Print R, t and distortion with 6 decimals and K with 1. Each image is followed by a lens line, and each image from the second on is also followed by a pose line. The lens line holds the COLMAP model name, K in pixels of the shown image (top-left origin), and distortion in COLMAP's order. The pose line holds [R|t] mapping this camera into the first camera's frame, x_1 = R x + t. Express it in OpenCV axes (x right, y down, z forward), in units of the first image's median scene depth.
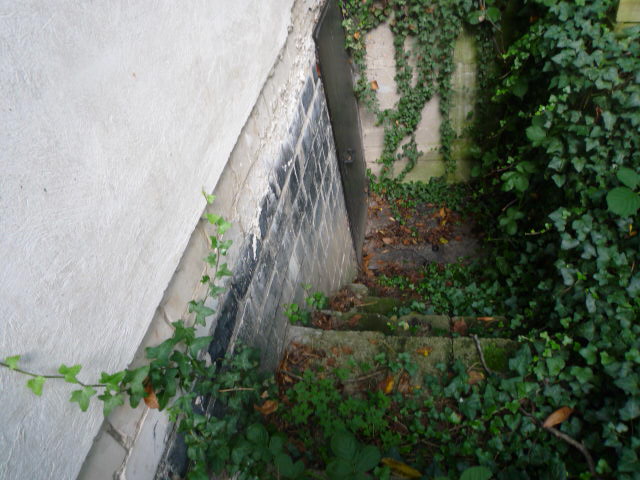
lens RADIAL K [[471.9, 0, 322.6], [0, 471.9, 239.1], [0, 0, 1]] dist [-0.034185, -0.003562]
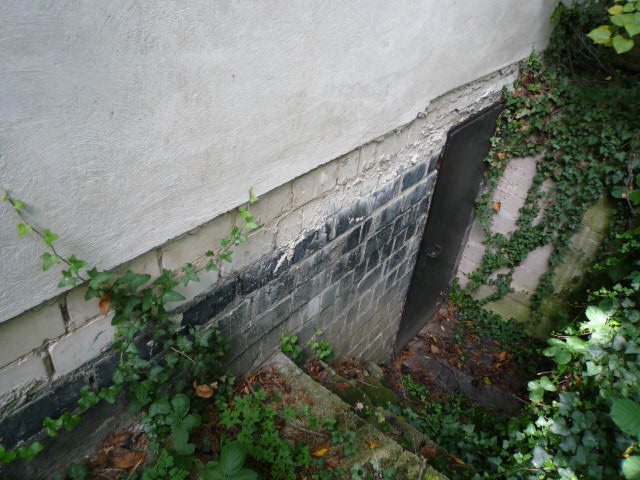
lens RADIAL K [[471.9, 0, 322.6], [0, 471.9, 239.1], [0, 0, 1]] dist [-0.034185, -0.003562]
pose [[0.838900, 0.483717, -0.249529, 0.121066], [-0.514264, 0.854579, -0.072305, -0.002530], [0.178267, 0.188981, 0.965664, -0.036907]]
